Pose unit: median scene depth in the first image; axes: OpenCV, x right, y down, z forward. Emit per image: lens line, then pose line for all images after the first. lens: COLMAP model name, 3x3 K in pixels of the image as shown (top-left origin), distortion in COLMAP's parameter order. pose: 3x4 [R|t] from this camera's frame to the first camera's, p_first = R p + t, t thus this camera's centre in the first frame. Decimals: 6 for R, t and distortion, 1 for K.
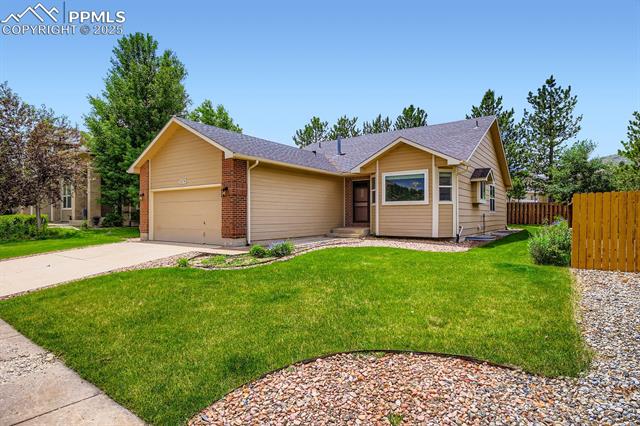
lens RADIAL K [[329.9, 0, 320.0], [0, 329.9, 213.0], [0, 0, 1]] dist [-0.000393, -0.000202]
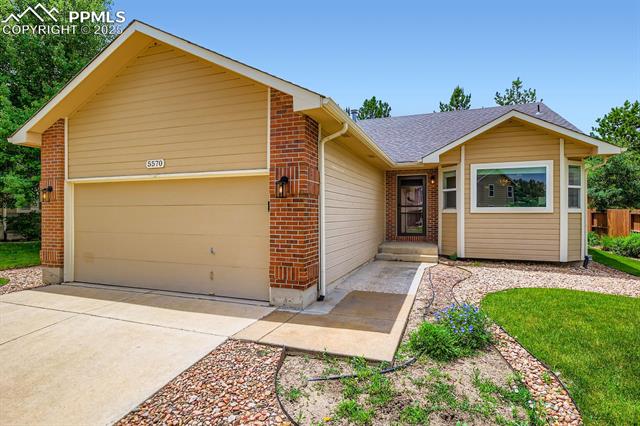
lens RADIAL K [[329.9, 0, 320.0], [0, 329.9, 213.0], [0, 0, 1]] dist [-0.000393, -0.000202]
pose [[0.966571, 0.002837, 0.256385, -0.277938], [-0.003998, 0.999984, 0.004007, -0.024160], [-0.256369, -0.004898, 0.966566, 0.430185]]
